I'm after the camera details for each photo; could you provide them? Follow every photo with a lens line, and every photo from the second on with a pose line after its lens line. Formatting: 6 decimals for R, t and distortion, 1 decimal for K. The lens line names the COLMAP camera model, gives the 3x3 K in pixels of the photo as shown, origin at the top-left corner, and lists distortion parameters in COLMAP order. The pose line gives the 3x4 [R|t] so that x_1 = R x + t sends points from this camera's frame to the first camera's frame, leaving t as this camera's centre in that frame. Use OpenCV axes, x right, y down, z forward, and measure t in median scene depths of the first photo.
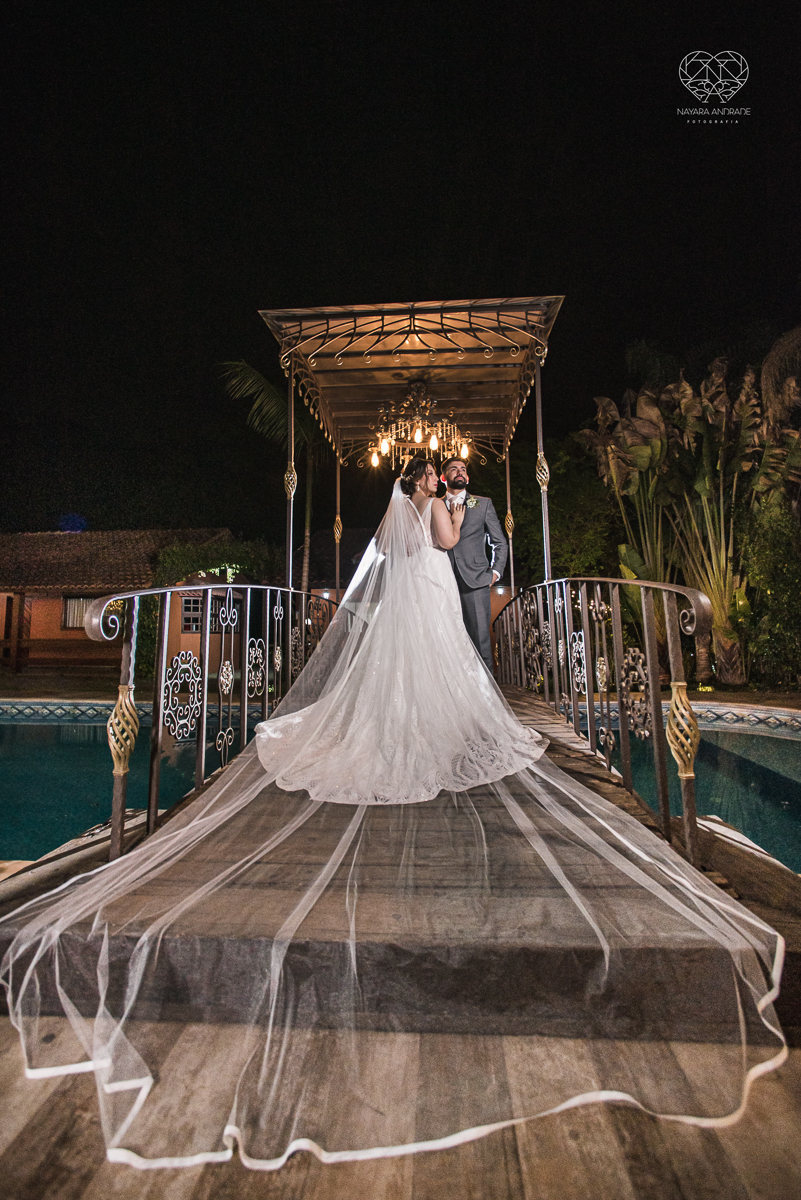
lens RADIAL K [[579.3, 0, 401.6], [0, 579.3, 559.2], [0, 0, 1]] dist [-0.073007, 0.033472]
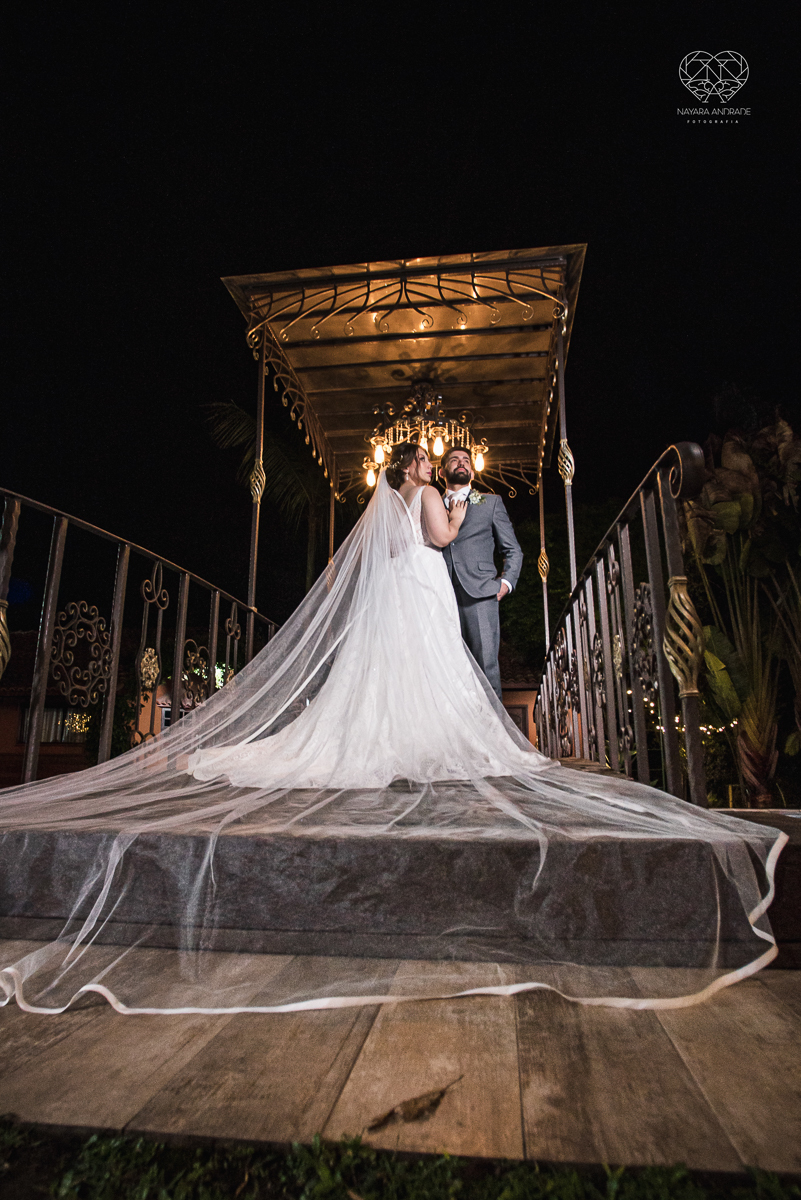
lens RADIAL K [[722.3, 0, 401.3], [0, 722.3, 656.5], [0, 0, 1]] dist [-0.061182, 0.000999]
pose [[0.997635, 0.002307, -0.068699, 0.085905], [-0.006547, 0.998082, -0.061566, 0.180848], [0.068425, 0.061870, 0.995736, 0.010147]]
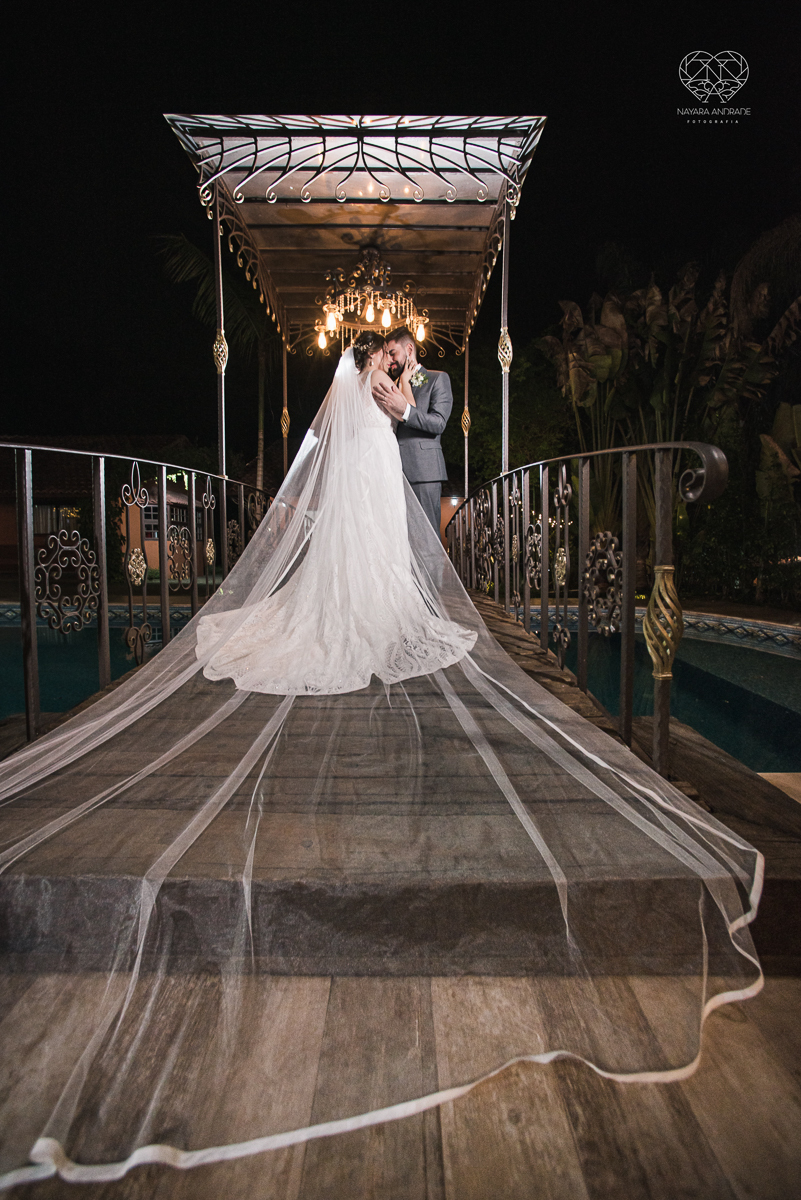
lens RADIAL K [[529.9, 0, 400.5], [0, 529.9, 600.0], [0, 0, 1]] dist [-0.076728, 0.042900]
pose [[0.997493, 0.006979, 0.070421, 0.027823], [-0.022544, 0.974616, 0.222746, 0.050550], [-0.067079, -0.223775, 0.972330, 0.138073]]
